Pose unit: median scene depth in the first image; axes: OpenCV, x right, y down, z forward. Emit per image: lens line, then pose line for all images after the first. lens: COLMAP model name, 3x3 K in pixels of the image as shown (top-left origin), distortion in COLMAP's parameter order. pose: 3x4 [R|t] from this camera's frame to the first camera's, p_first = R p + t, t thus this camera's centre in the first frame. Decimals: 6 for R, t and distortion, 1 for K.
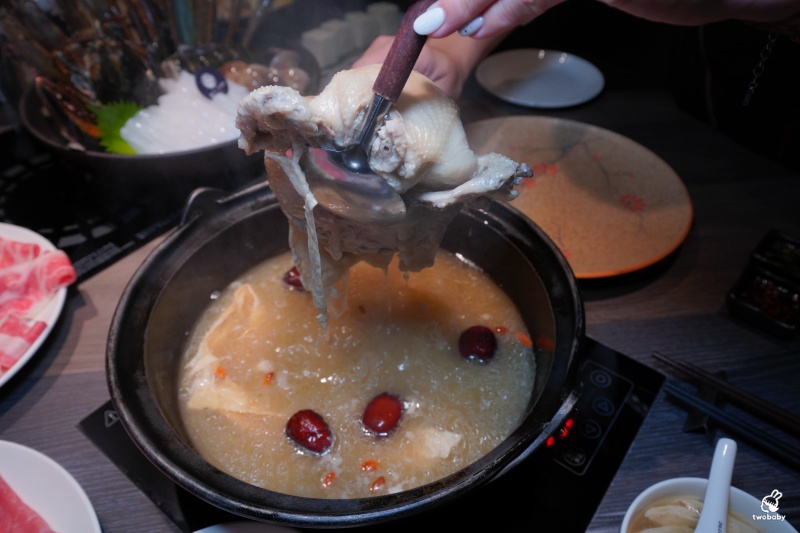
lens RADIAL K [[557.0, 0, 405.8], [0, 557.0, 250.4], [0, 0, 1]] dist [0.005060, 0.009253]
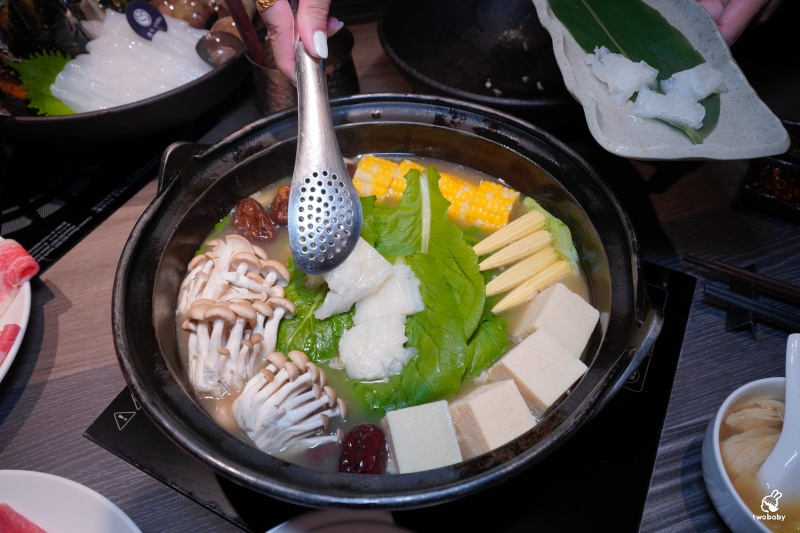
lens RADIAL K [[557.0, 0, 393.2], [0, 557.0, 243.2], [0, 0, 1]] dist [0.005060, 0.009253]
pose [[0.984976, -0.142812, 0.097091, -0.142639], [0.131691, 0.984868, 0.112659, -0.013307], [-0.111711, -0.098180, 0.988879, 0.105516]]
